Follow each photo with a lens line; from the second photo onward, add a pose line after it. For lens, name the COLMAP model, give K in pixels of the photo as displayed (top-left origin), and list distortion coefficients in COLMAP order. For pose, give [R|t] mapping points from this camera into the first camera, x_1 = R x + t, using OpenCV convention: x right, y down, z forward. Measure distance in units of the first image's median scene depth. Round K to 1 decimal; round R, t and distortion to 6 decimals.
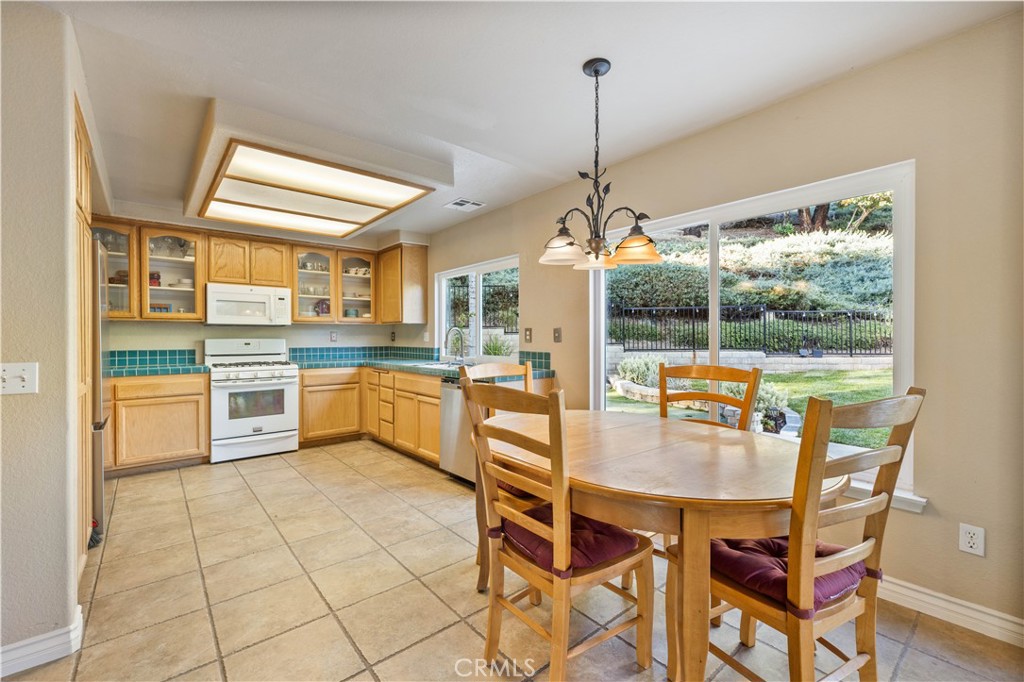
lens RADIAL K [[433.3, 0, 510.0], [0, 433.3, 339.4], [0, 0, 1]] dist [0.001973, 0.000503]
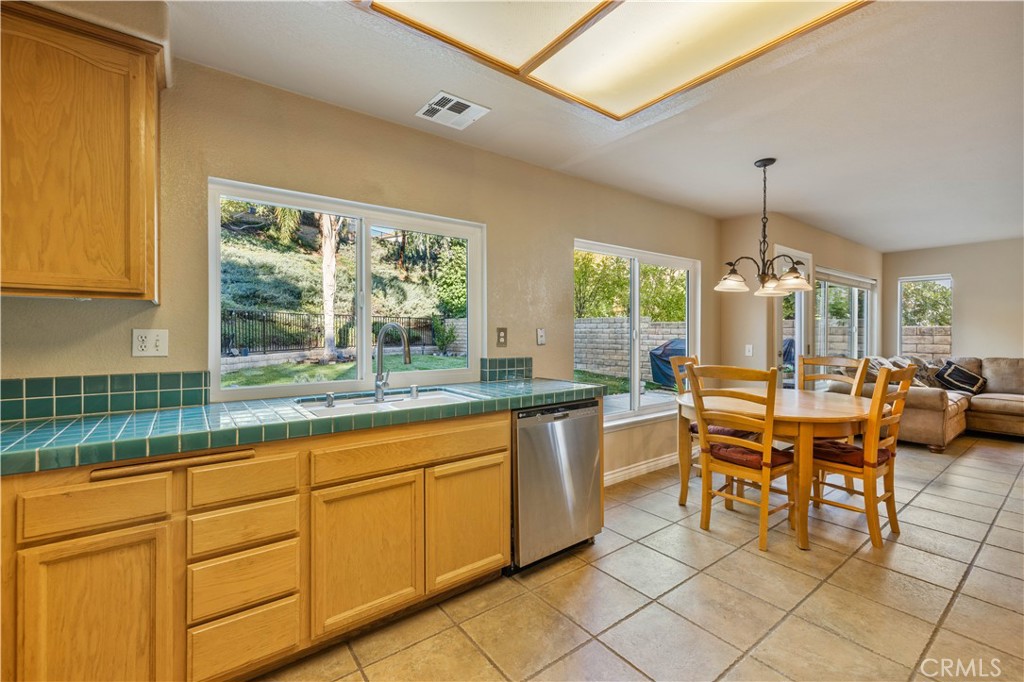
lens RADIAL K [[433.3, 0, 505.9], [0, 433.3, 333.7], [0, 0, 1]] dist [0.001973, 0.000503]
pose [[0.058158, 0.000956, 0.998307, -0.597607], [0.005763, 0.999983, -0.001293, -0.012277], [-0.998291, 0.005829, 0.058151, 0.792682]]
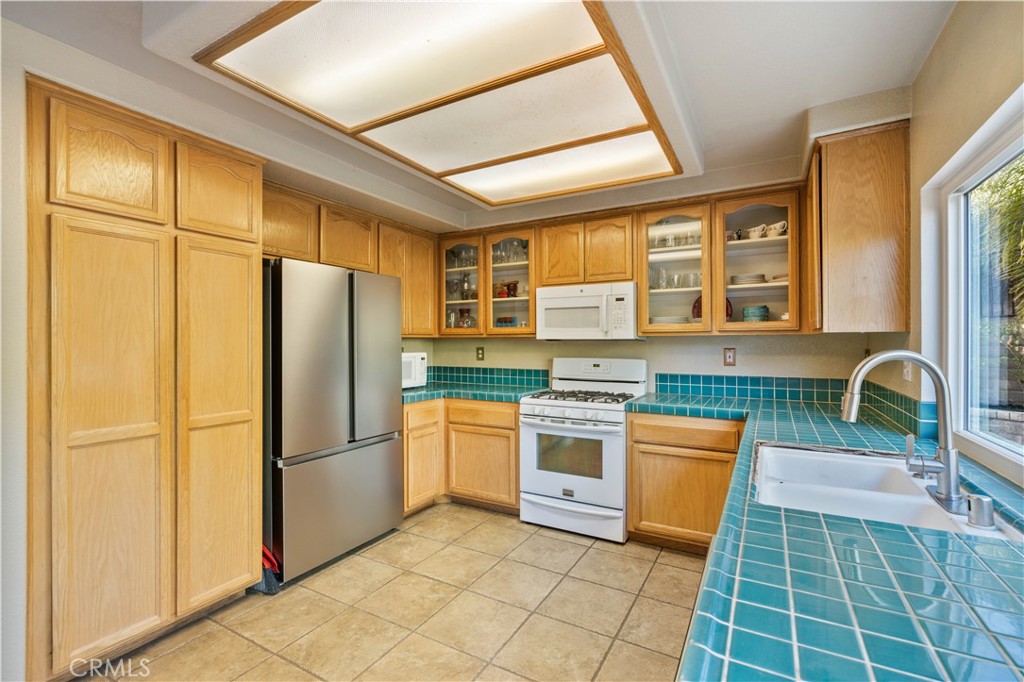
lens RADIAL K [[453.0, 0, 513.0], [0, 453.0, 342.3], [0, 0, 1]] dist [-0.009350, 0.001317]
pose [[0.347075, 0.002874, -0.937833, 0.056983], [-0.004443, 0.999989, 0.001421, -0.029830], [0.937827, 0.003674, 0.347084, 0.630610]]
